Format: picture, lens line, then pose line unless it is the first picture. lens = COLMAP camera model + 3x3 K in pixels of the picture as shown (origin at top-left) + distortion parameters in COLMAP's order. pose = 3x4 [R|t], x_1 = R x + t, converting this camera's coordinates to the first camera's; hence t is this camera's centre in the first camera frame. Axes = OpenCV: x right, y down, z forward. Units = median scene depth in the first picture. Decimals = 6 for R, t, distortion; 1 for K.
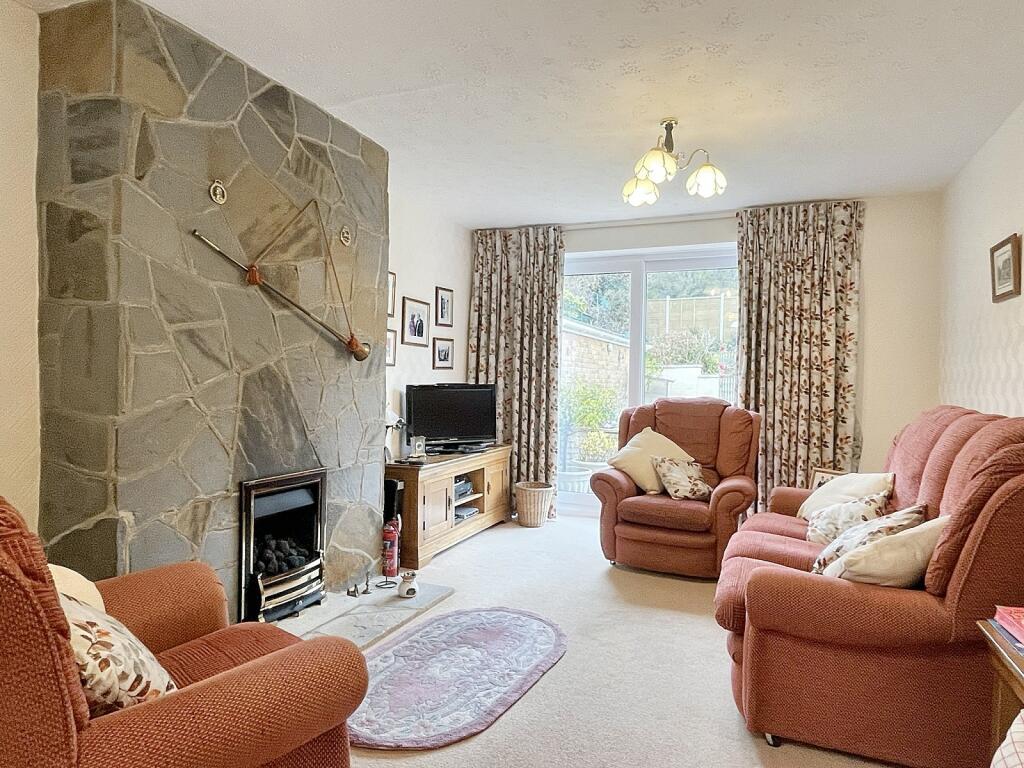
lens RADIAL K [[607.9, 0, 517.6], [0, 607.9, 386.9], [0, 0, 1]] dist [-0.003430, -0.003497]
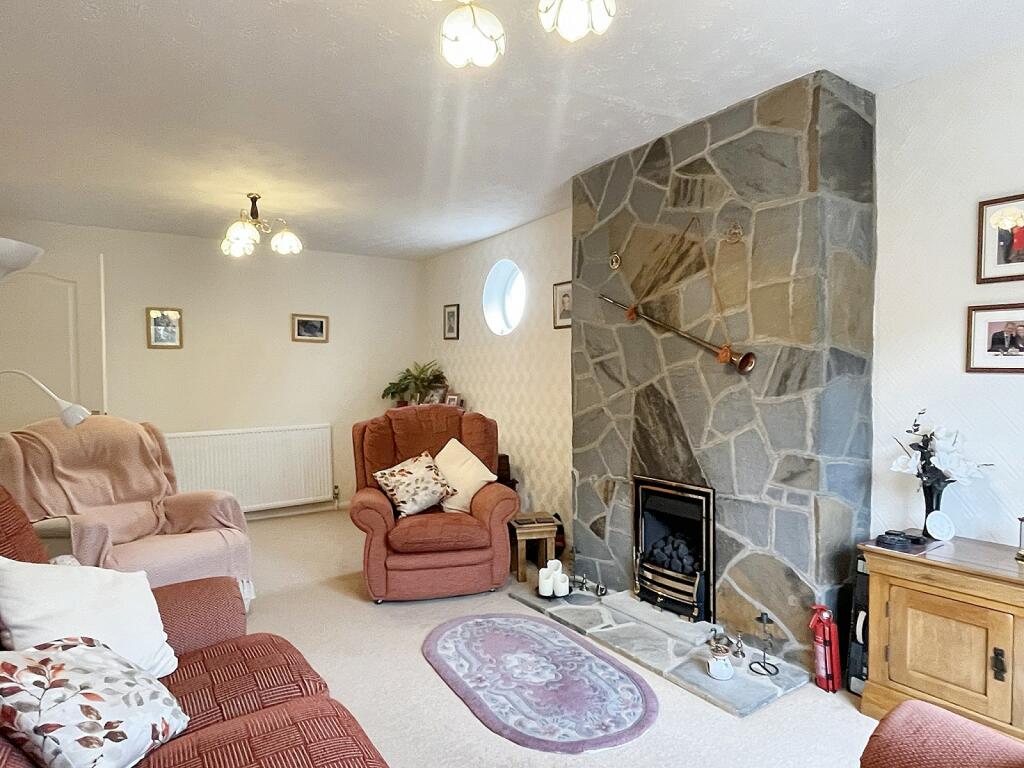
lens RADIAL K [[607.9, 0, 516.7], [0, 607.9, 384.7], [0, 0, 1]] dist [-0.003430, -0.003497]
pose [[-0.542811, -0.000865, -0.839854, 0.685377], [-0.010092, 0.999934, 0.005493, -0.034509], [0.839794, 0.011458, -0.542784, 1.340025]]
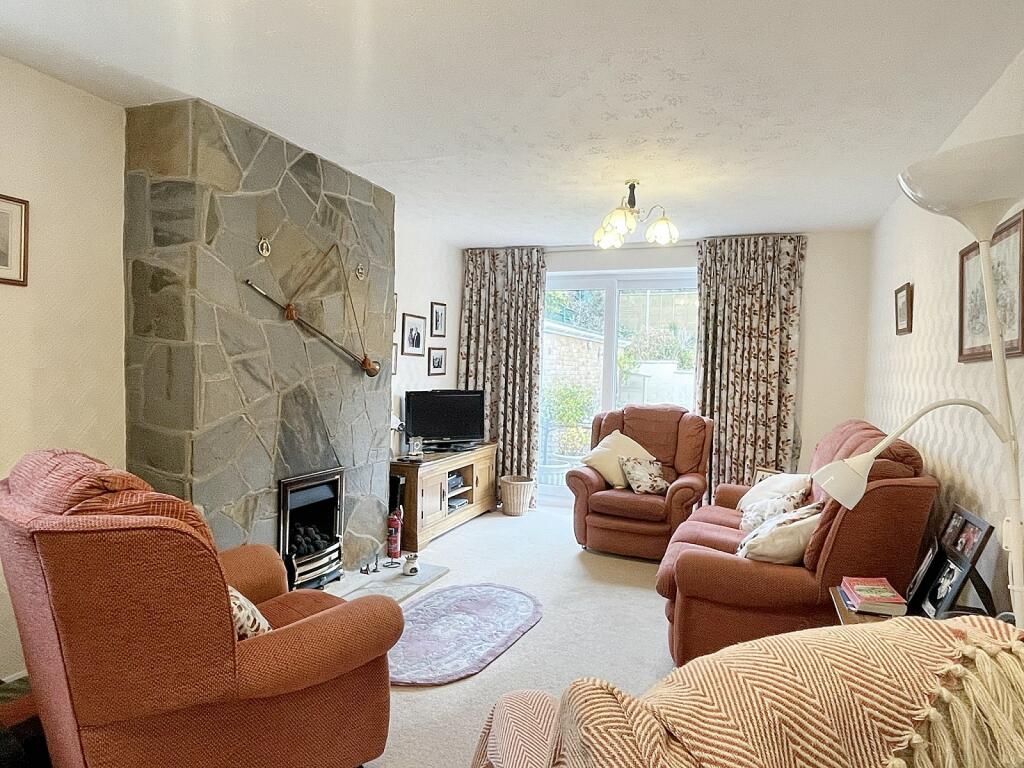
lens RADIAL K [[607.9, 0, 513.3], [0, 607.9, 383.3], [0, 0, 1]] dist [-0.003430, -0.003497]
pose [[0.999754, 0.008684, 0.020400, -0.007546], [-0.009007, 0.999835, 0.015782, -0.057594], [-0.020259, -0.015962, 0.999667, -0.215191]]
